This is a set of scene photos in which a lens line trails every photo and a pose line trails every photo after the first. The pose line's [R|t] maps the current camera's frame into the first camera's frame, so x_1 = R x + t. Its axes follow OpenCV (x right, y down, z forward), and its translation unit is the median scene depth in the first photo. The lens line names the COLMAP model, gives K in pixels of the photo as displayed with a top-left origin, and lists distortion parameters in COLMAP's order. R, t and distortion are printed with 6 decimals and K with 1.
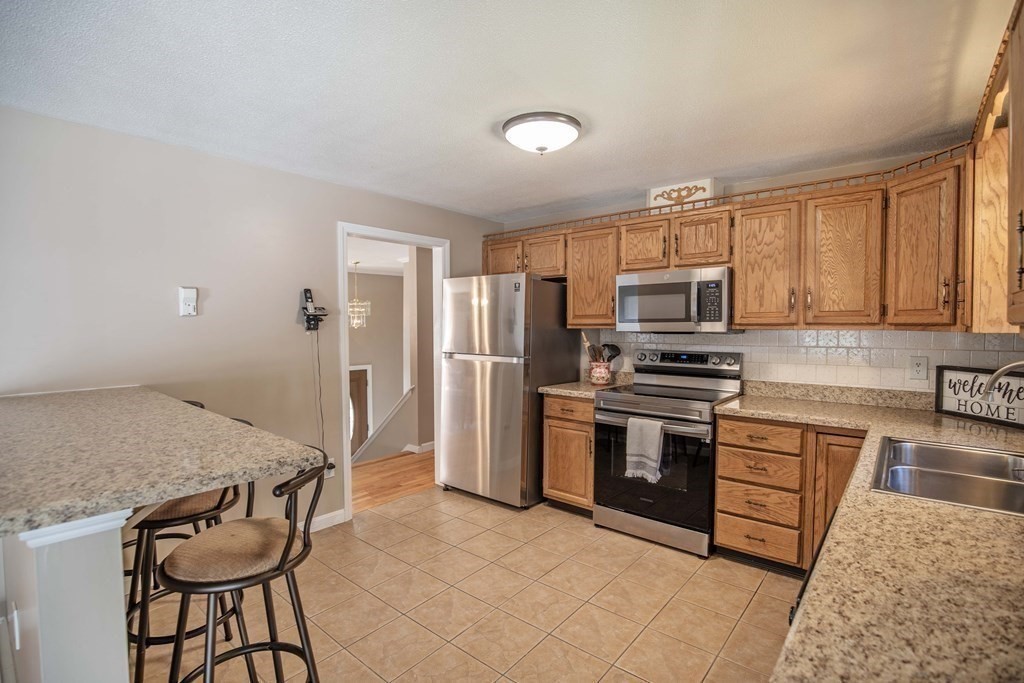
lens RADIAL K [[472.9, 0, 513.1], [0, 472.9, 345.7], [0, 0, 1]] dist [-0.028560, 0.000349]
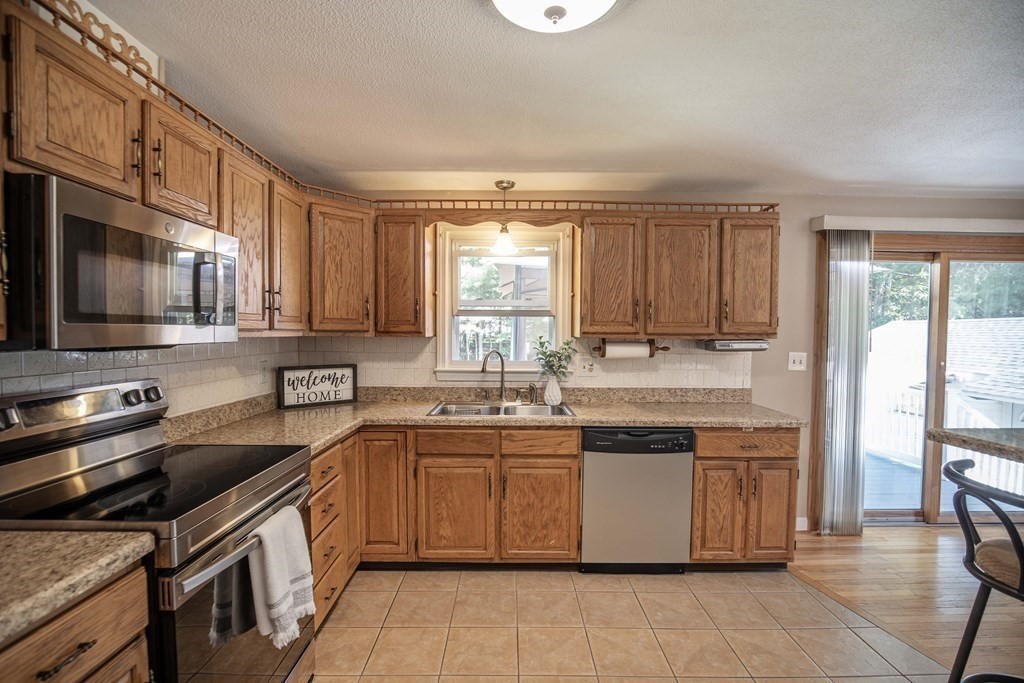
lens RADIAL K [[472.9, 0, 513.1], [0, 472.9, 345.7], [0, 0, 1]] dist [-0.028560, 0.000349]
pose [[-0.644139, -0.023714, 0.764541, -0.264820], [0.026907, 0.998198, 0.053631, -0.047443], [-0.764435, 0.055117, -0.642340, 1.111719]]
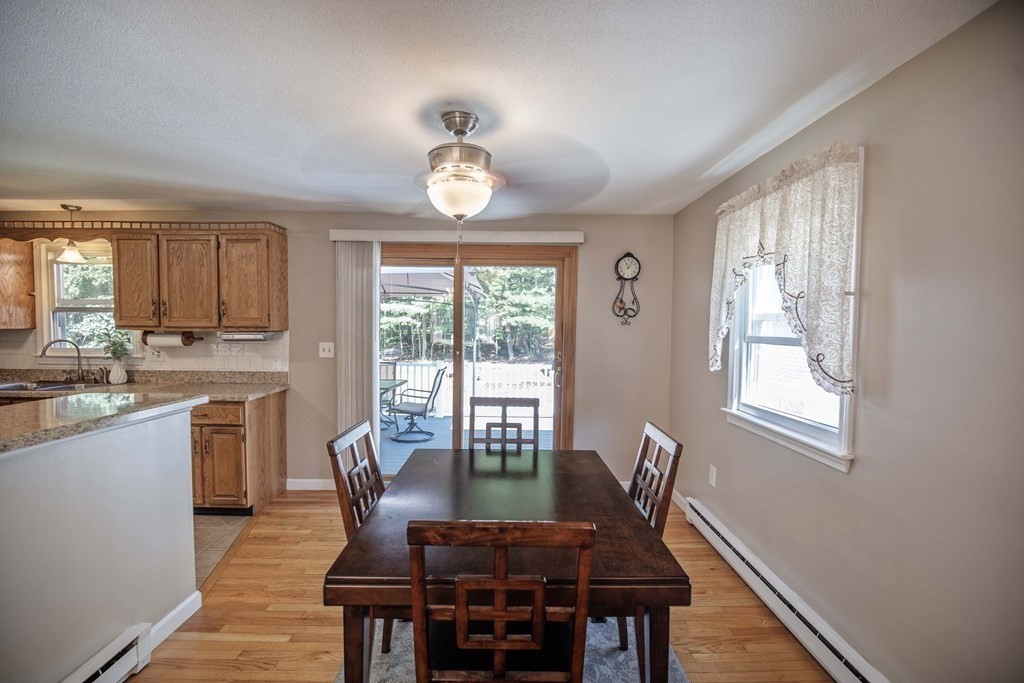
lens RADIAL K [[467.4, 0, 515.6], [0, 467.4, 344.6], [0, 0, 1]] dist [-0.043976, 0.009944]
pose [[-0.653914, -0.037276, 0.755650, -1.212101], [0.022404, 0.997393, 0.068588, -0.026709], [-0.756237, 0.061781, -0.651375, 0.340898]]
